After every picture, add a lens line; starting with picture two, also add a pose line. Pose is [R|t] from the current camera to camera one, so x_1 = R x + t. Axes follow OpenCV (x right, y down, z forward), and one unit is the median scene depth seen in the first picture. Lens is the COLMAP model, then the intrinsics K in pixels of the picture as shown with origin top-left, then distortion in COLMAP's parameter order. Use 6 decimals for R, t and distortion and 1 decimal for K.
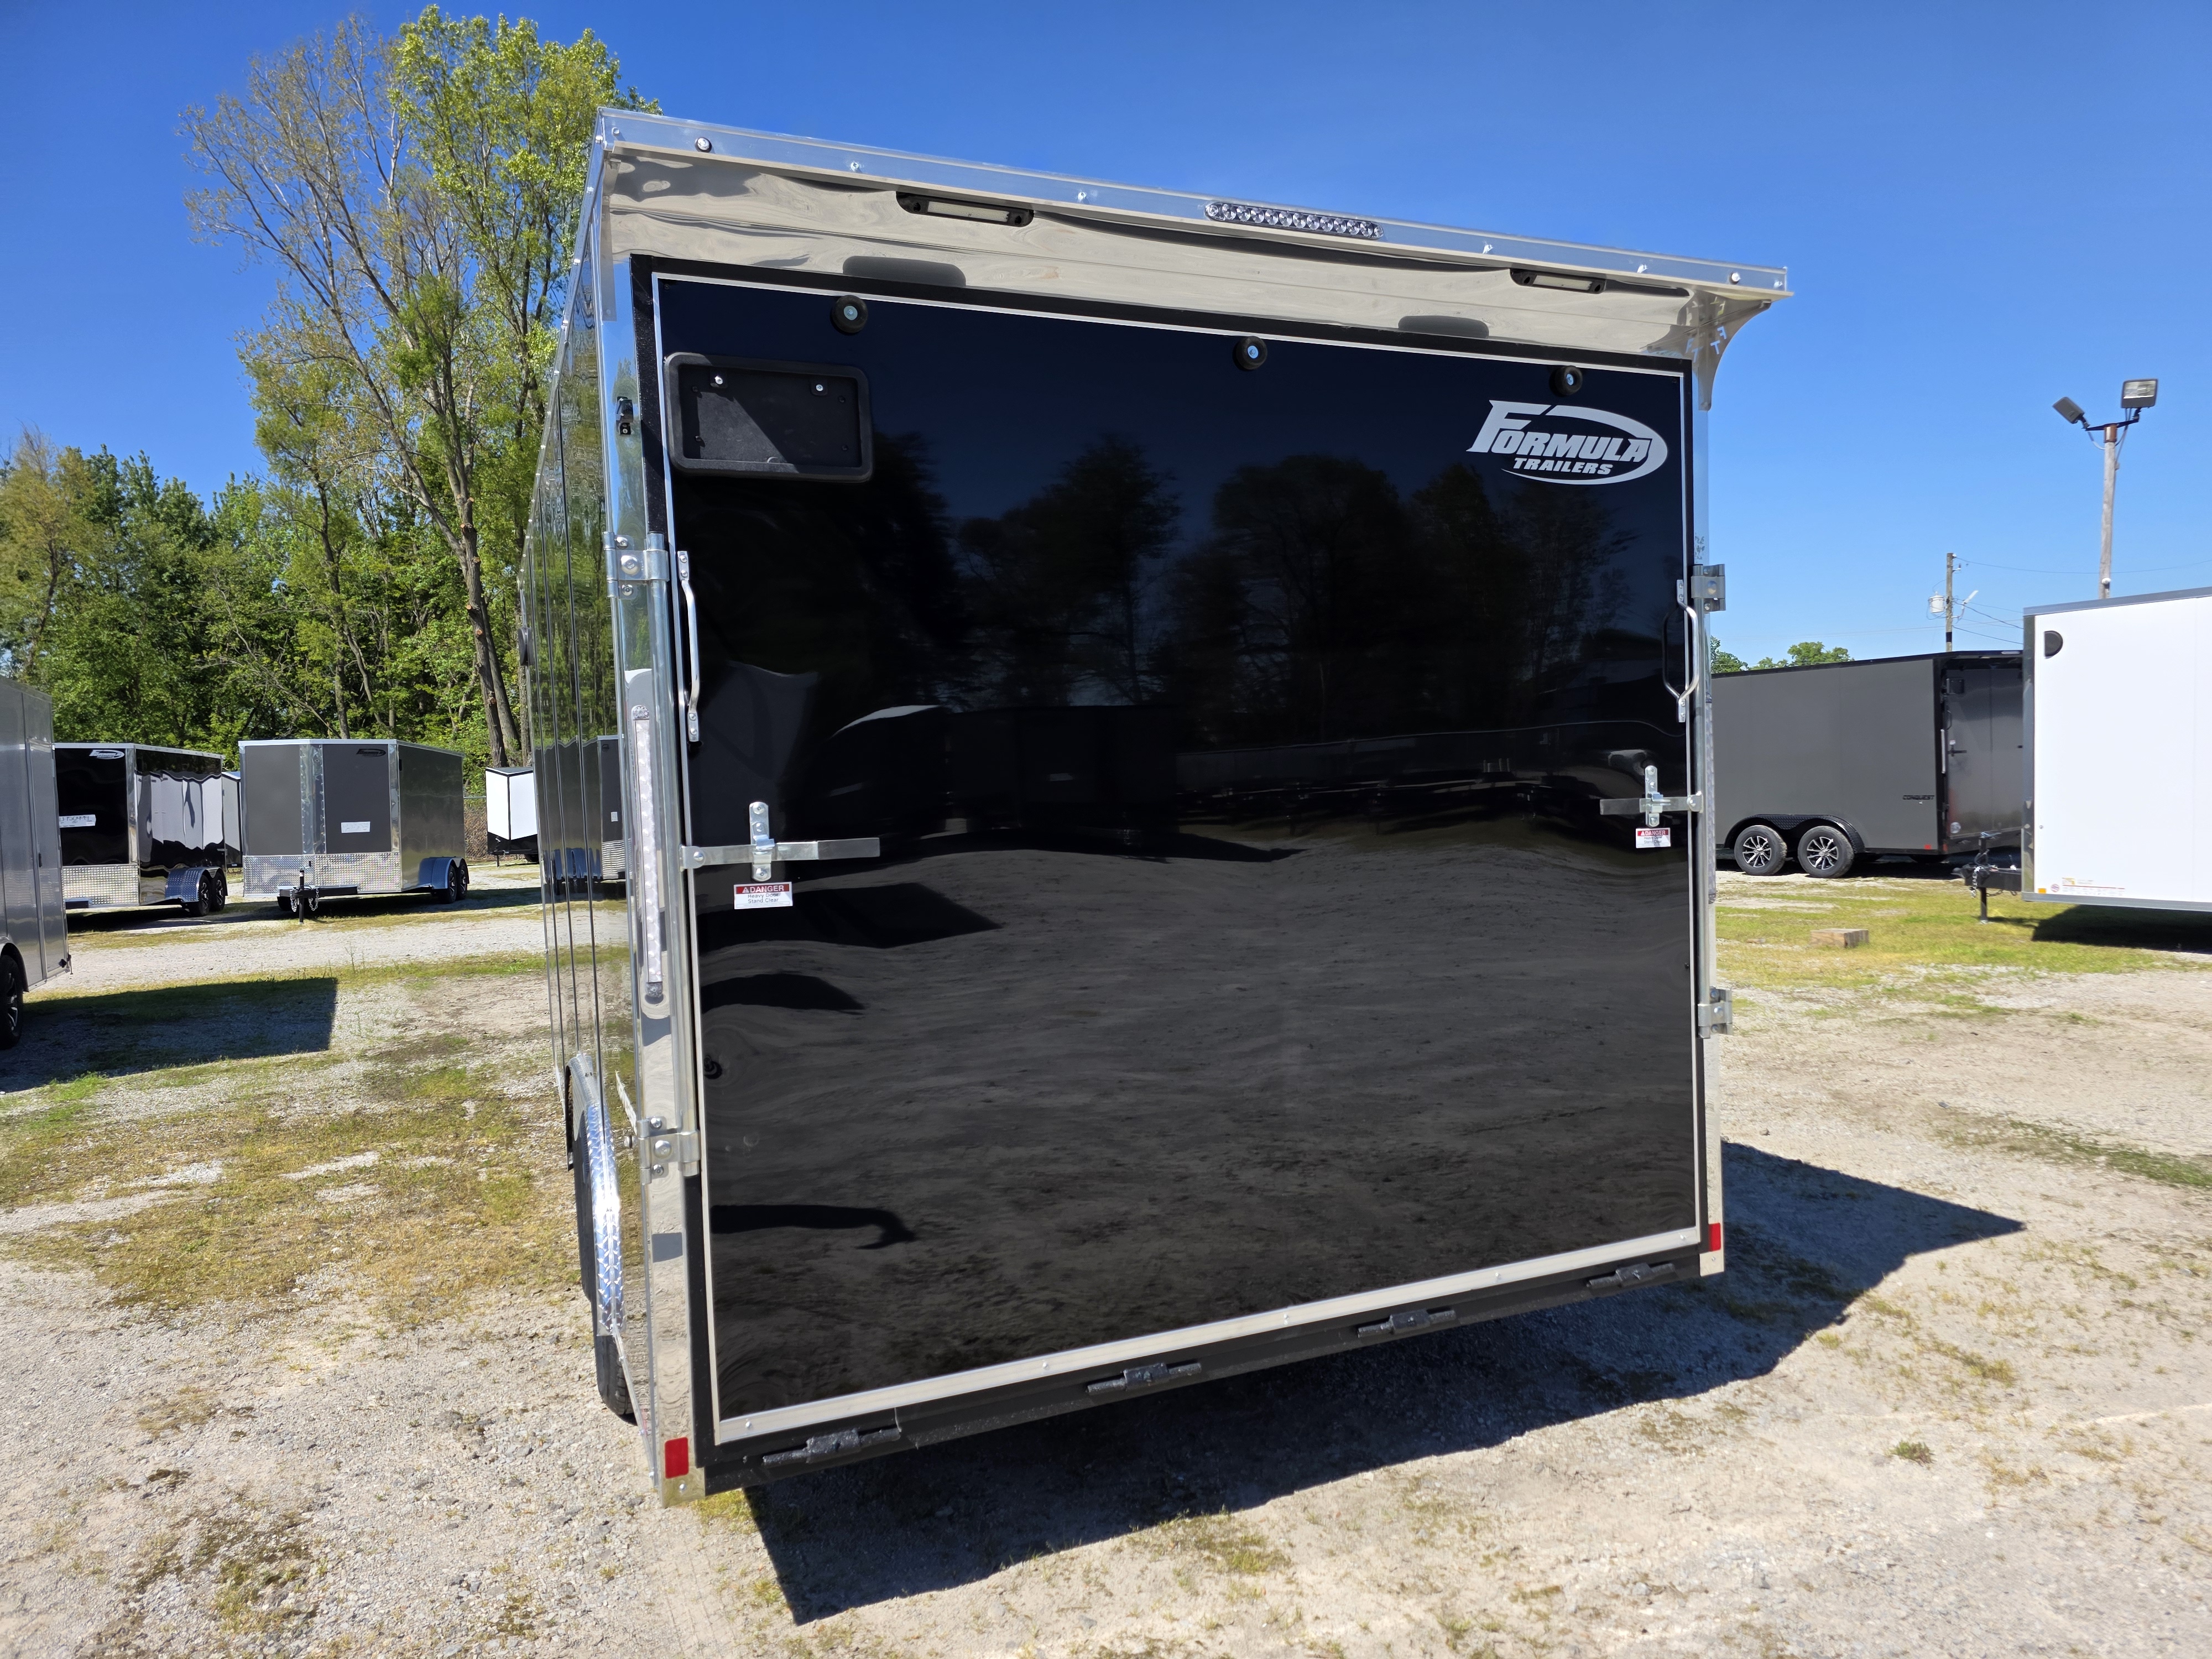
lens RADIAL K [[1478.5, 0, 1106.0], [0, 1478.5, 829.5], [0, 0, 1]] dist [0.082970, -0.092348]
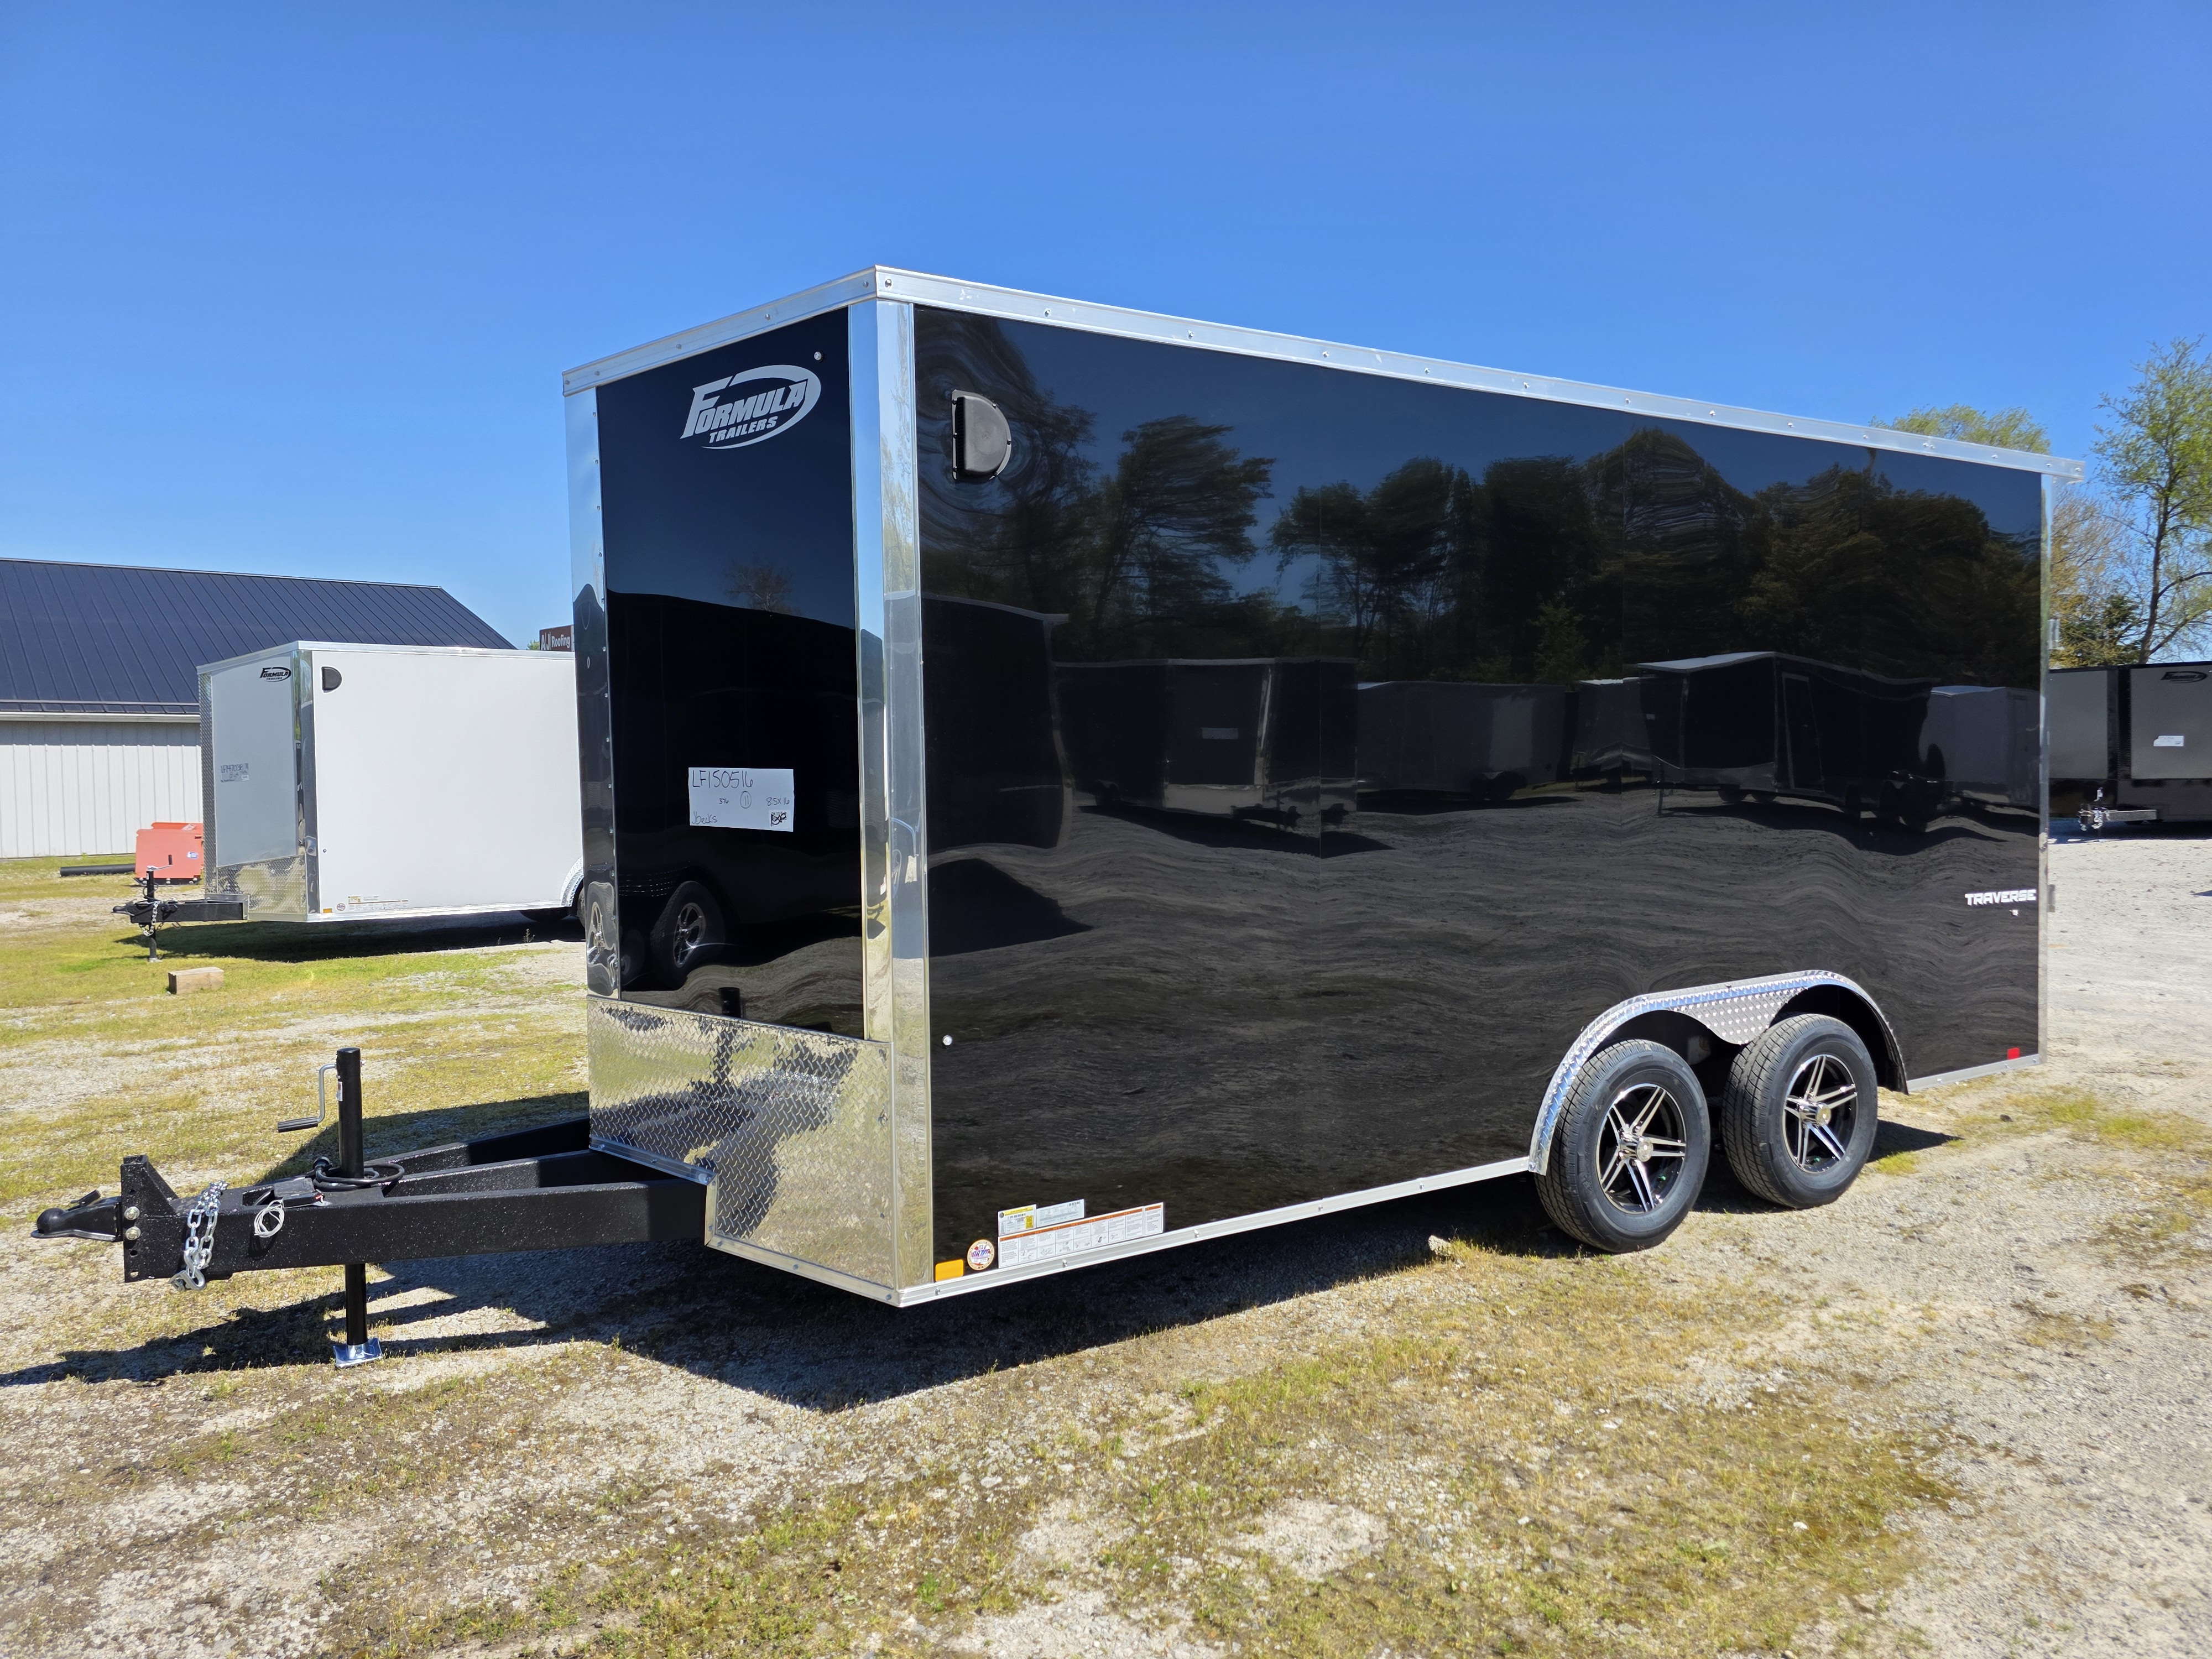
lens RADIAL K [[1478.5, 0, 1106.0], [0, 1478.5, 829.5], [0, 0, 1]] dist [0.082970, -0.092348]
pose [[0.445170, 0.047313, -0.894195, 1.338527], [-0.033283, 0.998787, 0.036277, -0.006618], [0.894827, 0.013612, 0.446205, 0.738461]]
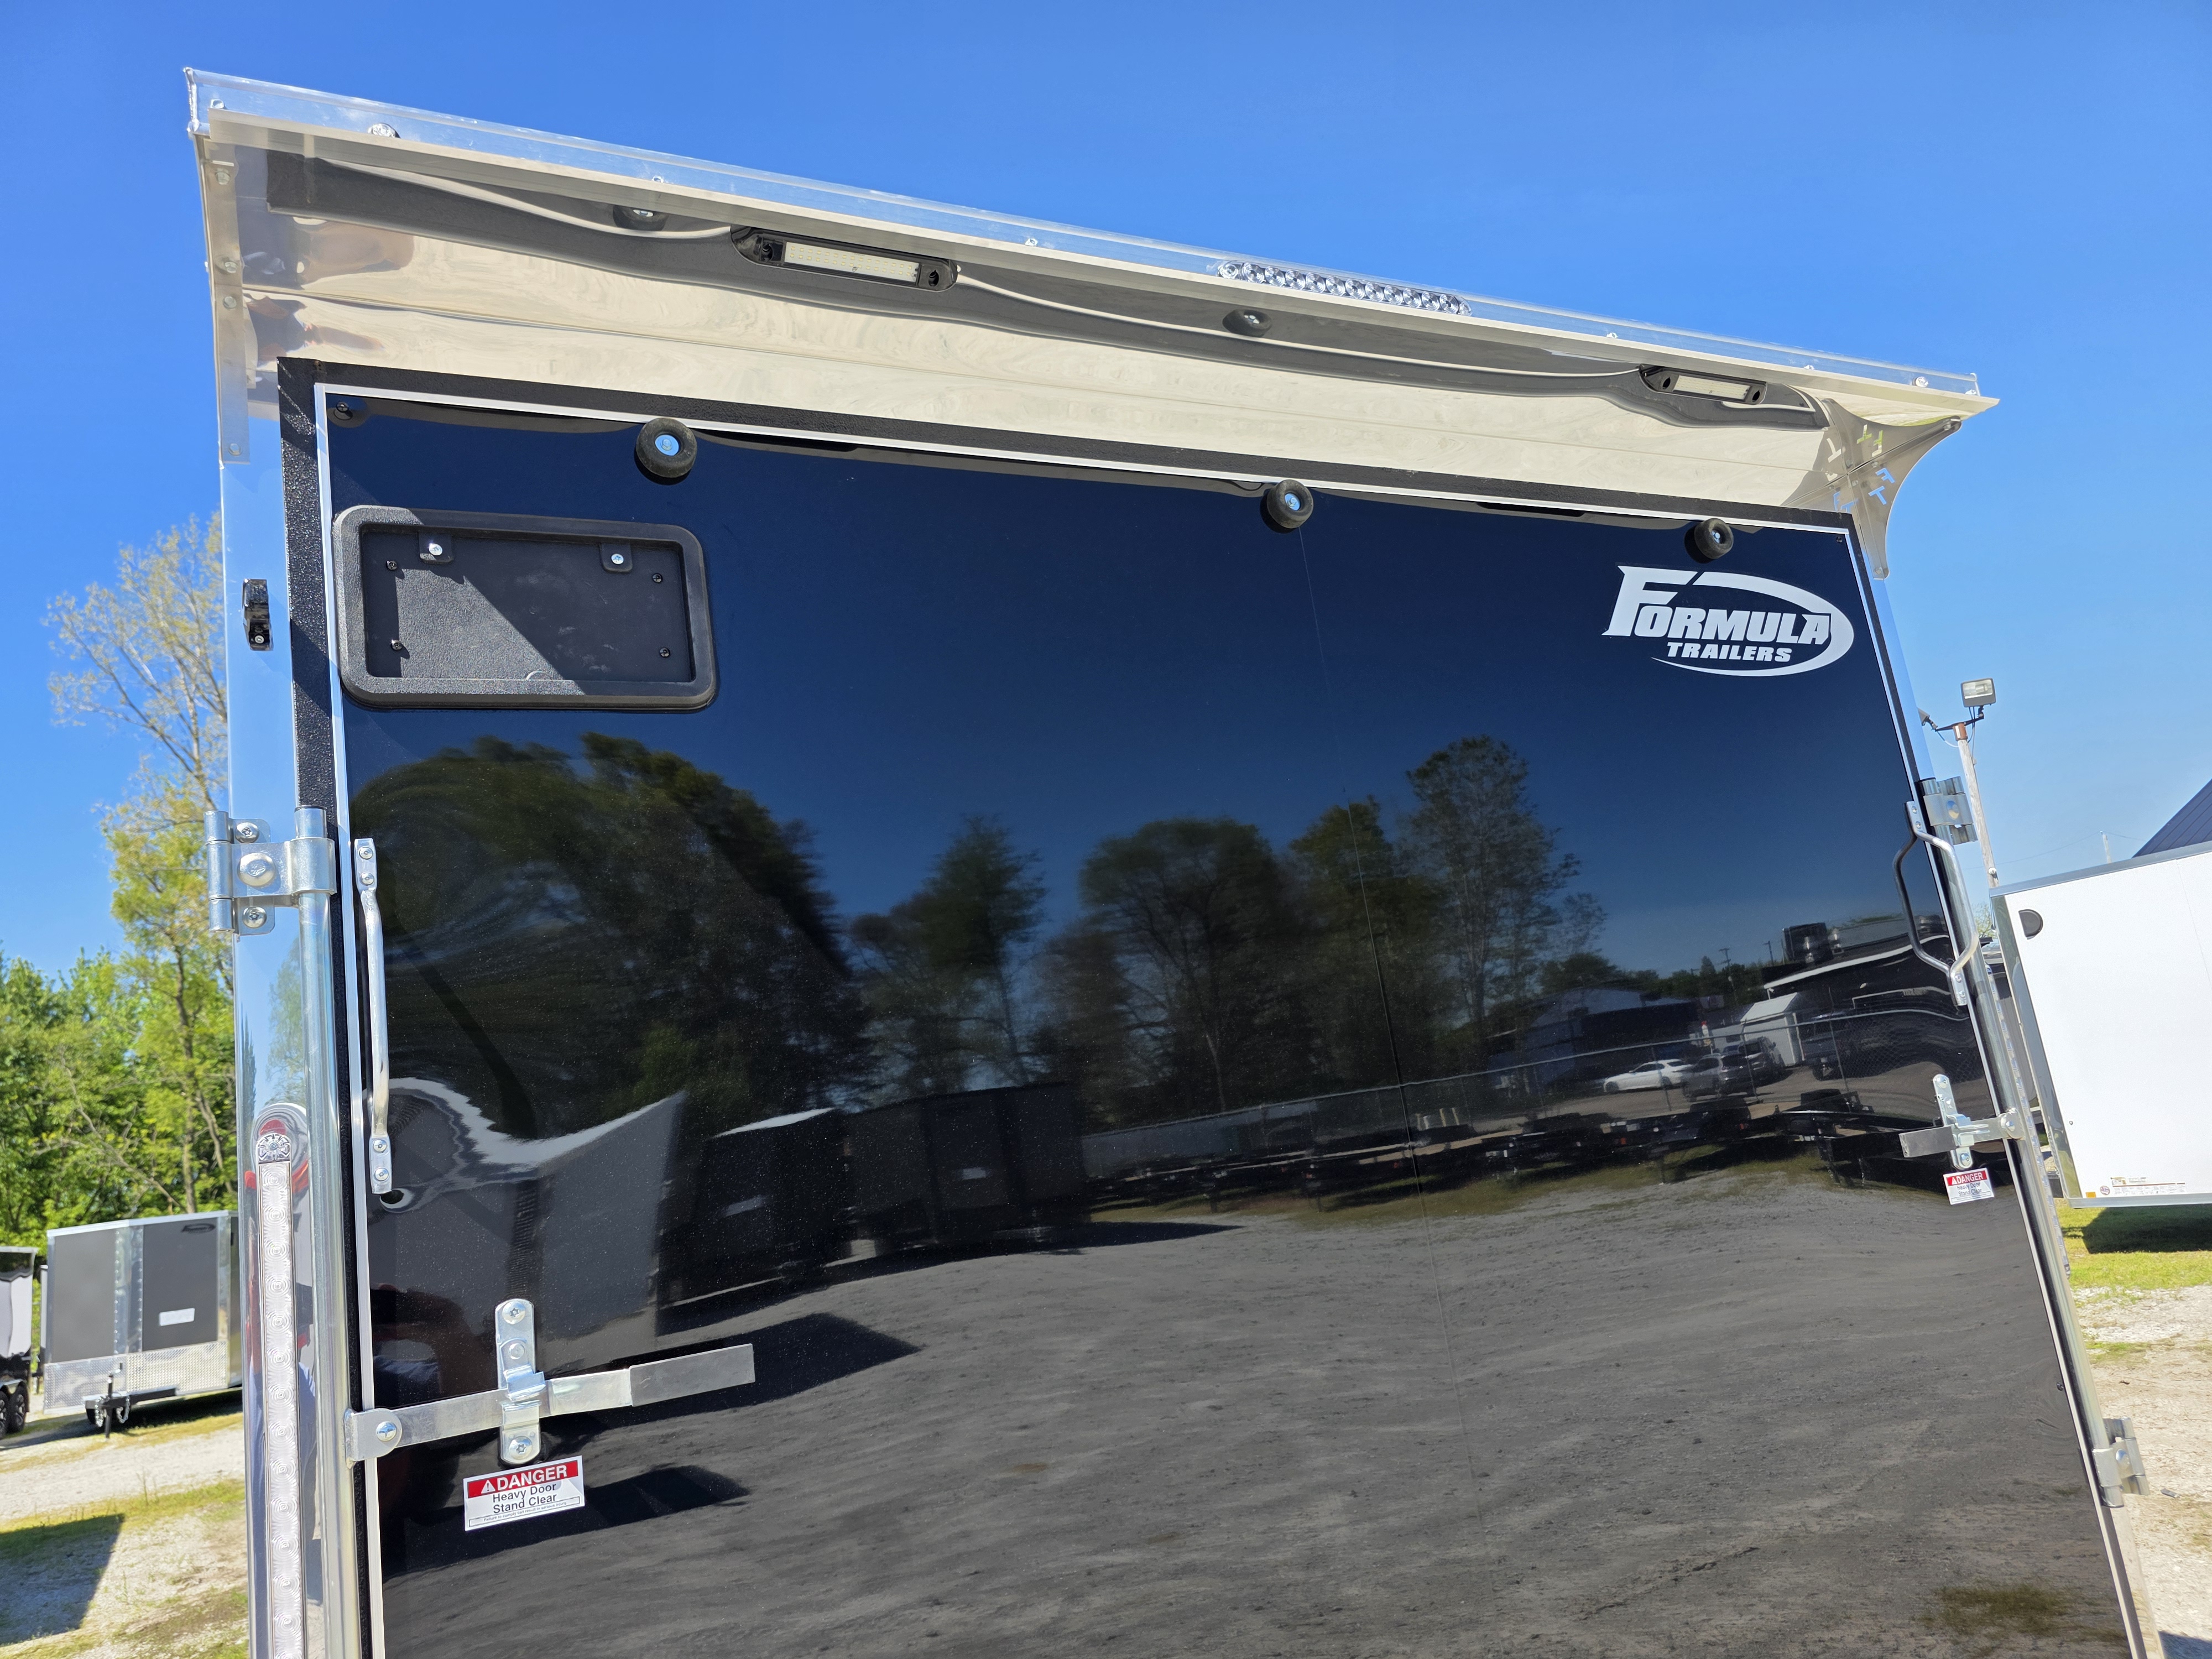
lens RADIAL K [[1514.4, 0, 1080.1], [0, 1514.4, 835.9], [0, 0, 1]] dist [0.038634, -0.046491]
pose [[0.993930, -0.088186, 0.065779, -0.045796], [0.101687, 0.964600, -0.243325, -0.019491], [-0.041993, 0.248537, 0.967712, 0.340153]]
